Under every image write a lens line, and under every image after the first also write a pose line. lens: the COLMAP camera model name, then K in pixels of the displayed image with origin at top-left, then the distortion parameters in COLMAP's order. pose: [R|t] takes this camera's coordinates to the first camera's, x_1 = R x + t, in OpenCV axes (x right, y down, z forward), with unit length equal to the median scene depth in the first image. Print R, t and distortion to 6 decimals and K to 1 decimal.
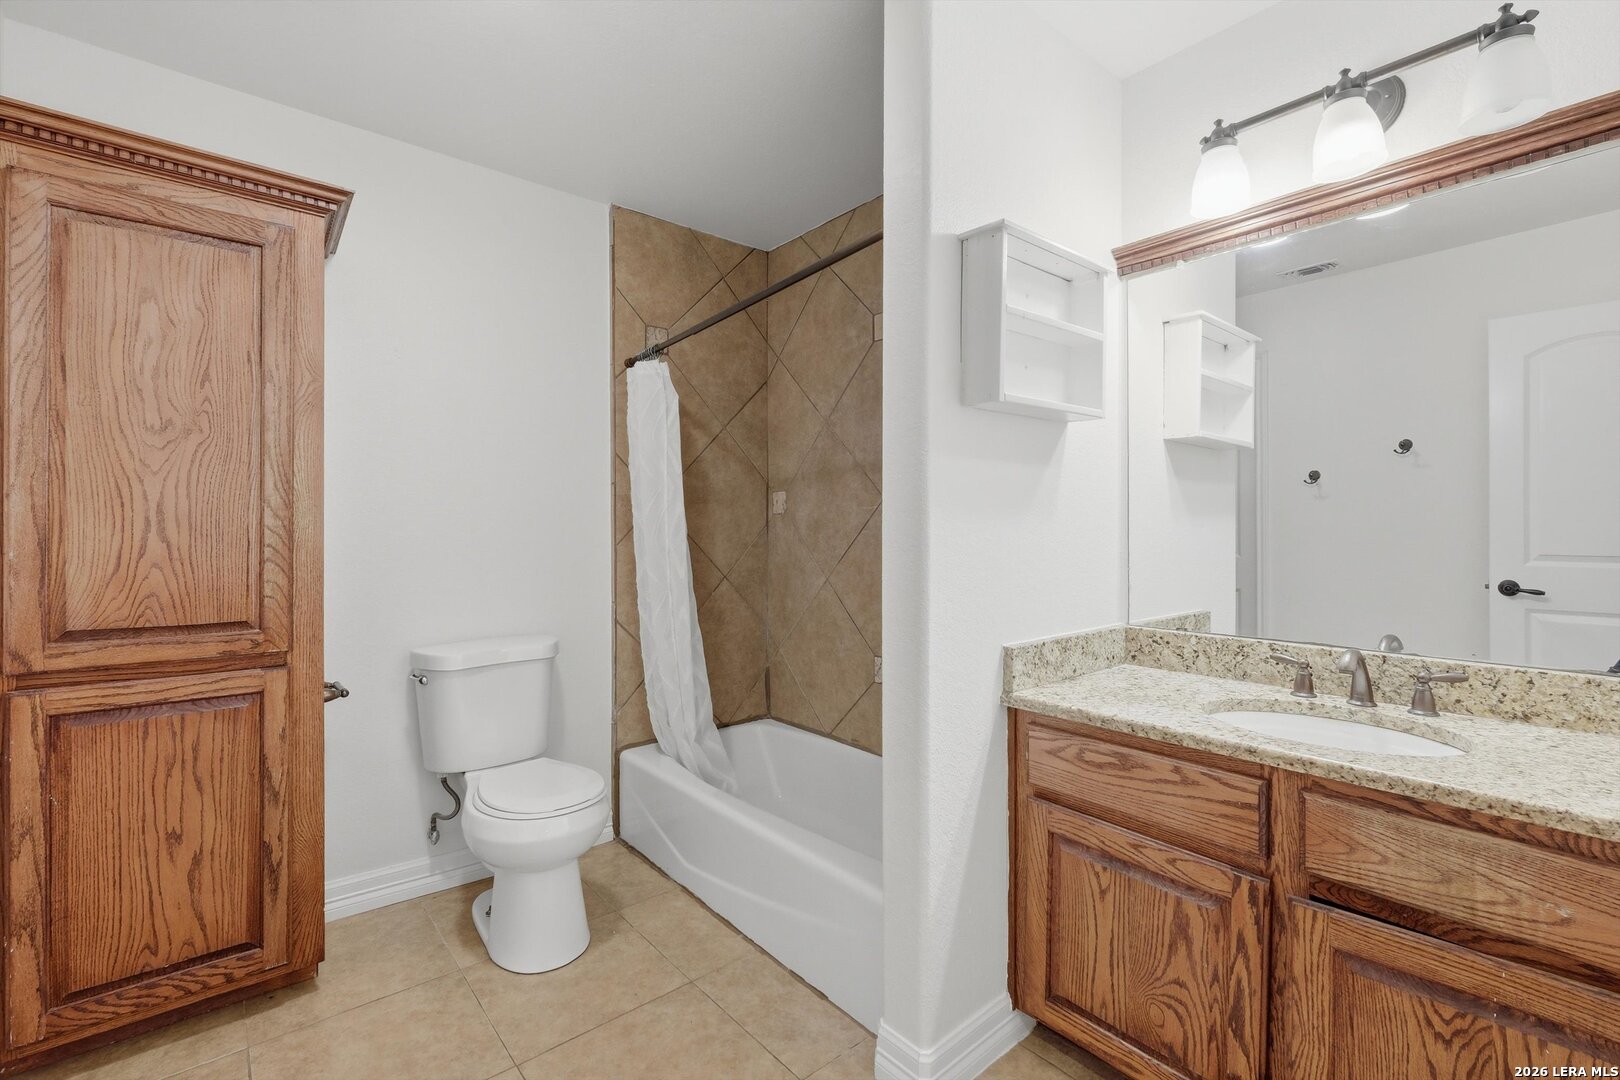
lens RADIAL K [[707.4, 0, 808.9], [0, 707.4, 528.7], [0, 0, 1]] dist [-0.005191, -0.001595]
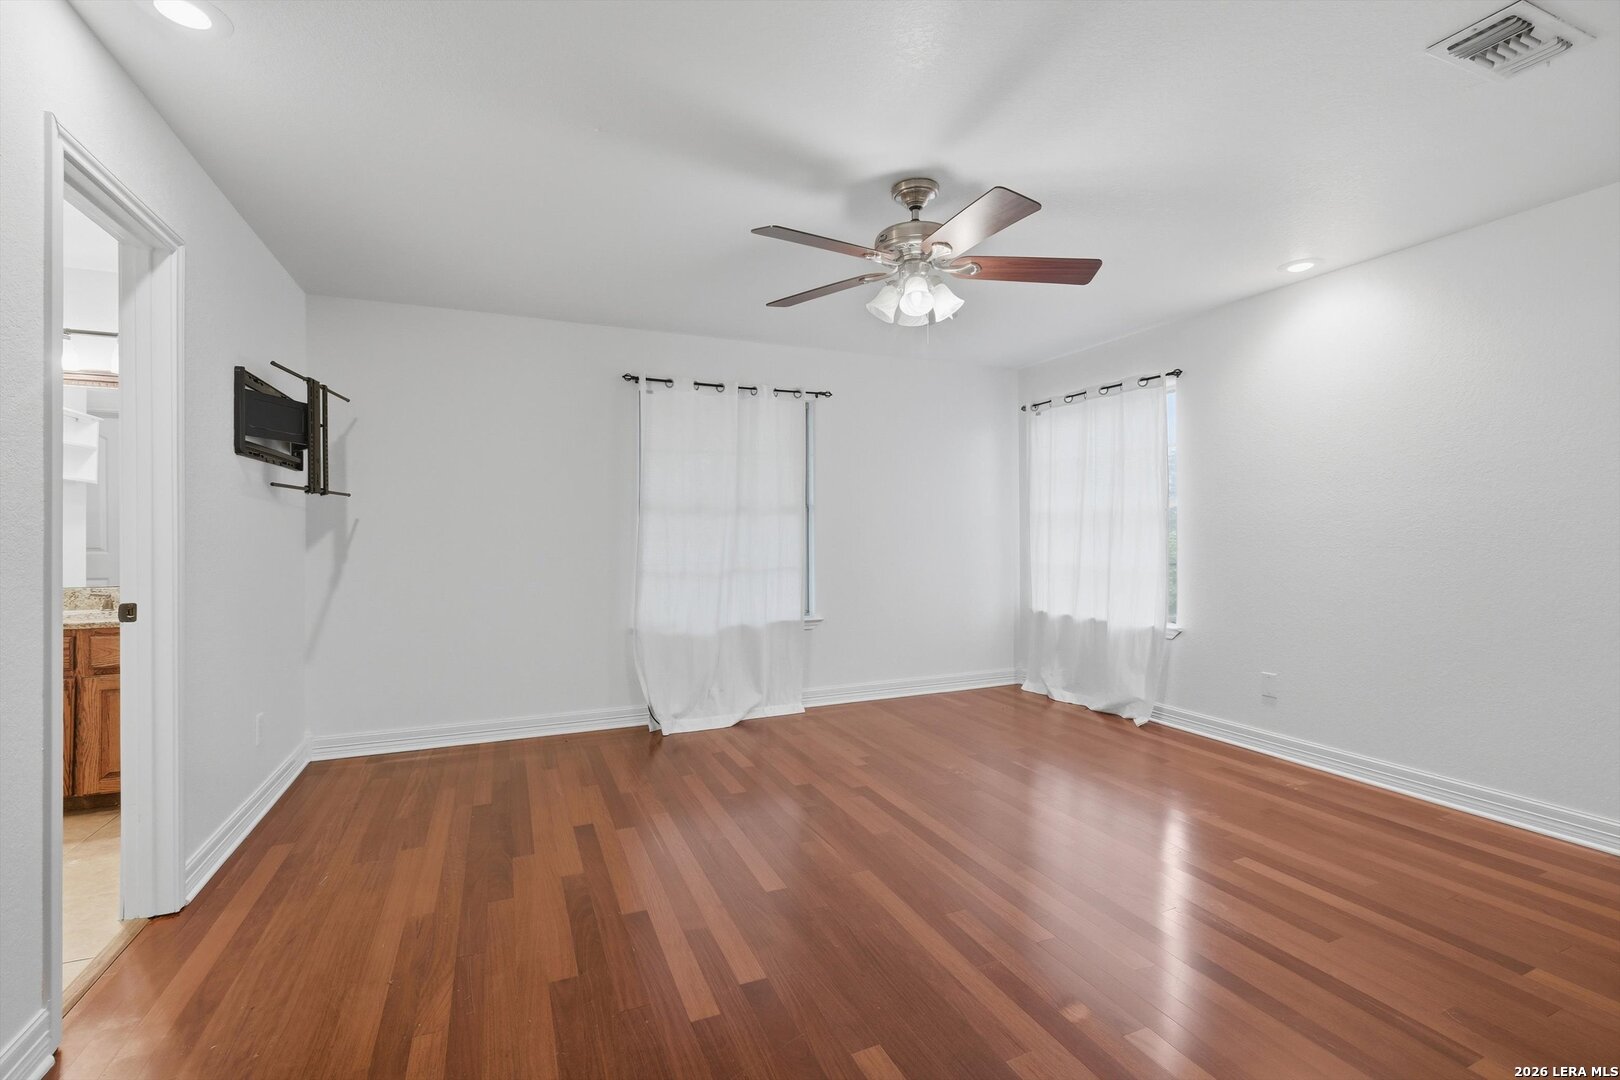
lens RADIAL K [[707.4, 0, 788.8], [0, 707.4, 517.7], [0, 0, 1]] dist [-0.005191, -0.001595]
pose [[0.297586, 0.010370, 0.954639, -0.915967], [0.013469, 0.999796, -0.015059, 0.020289], [-0.954600, 0.017339, 0.297385, -2.048760]]
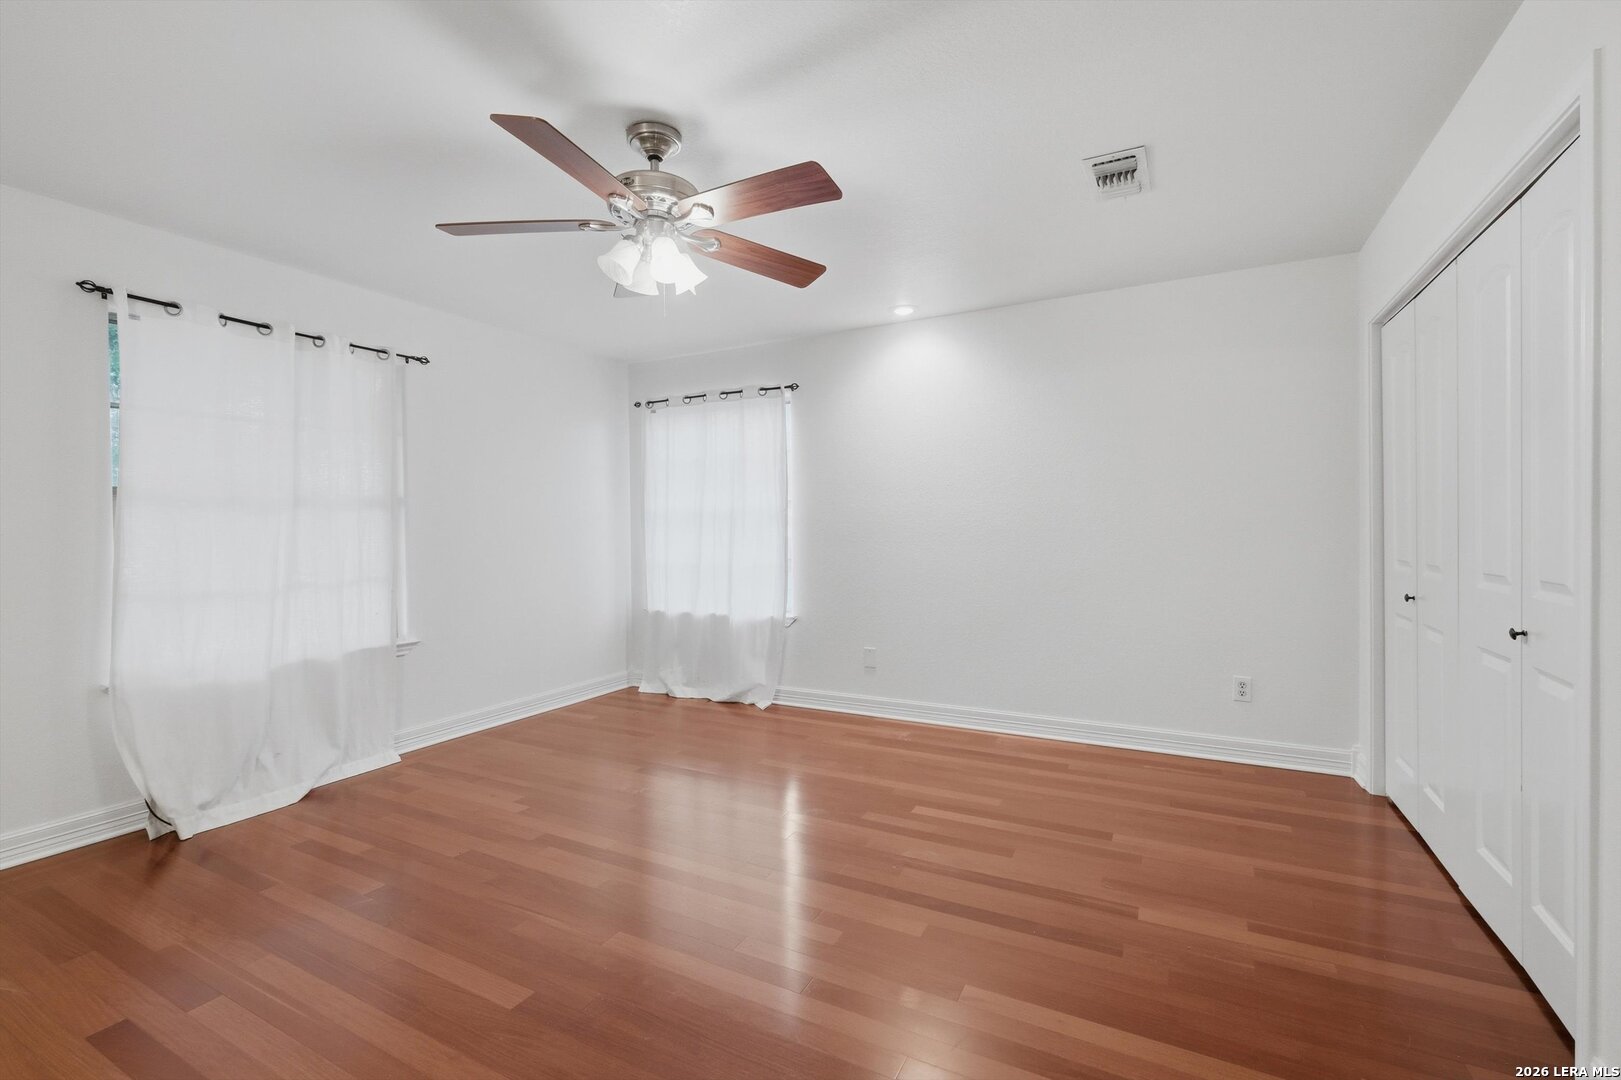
lens RADIAL K [[707.9, 0, 803.7], [0, 707.9, 529.8], [0, 0, 1]] dist [-0.005191, -0.001595]
pose [[-0.372611, -0.005597, 0.927971, -0.780730], [0.012817, 0.999855, 0.011177, 0.019860], [-0.927899, 0.016059, -0.372485, -1.744495]]
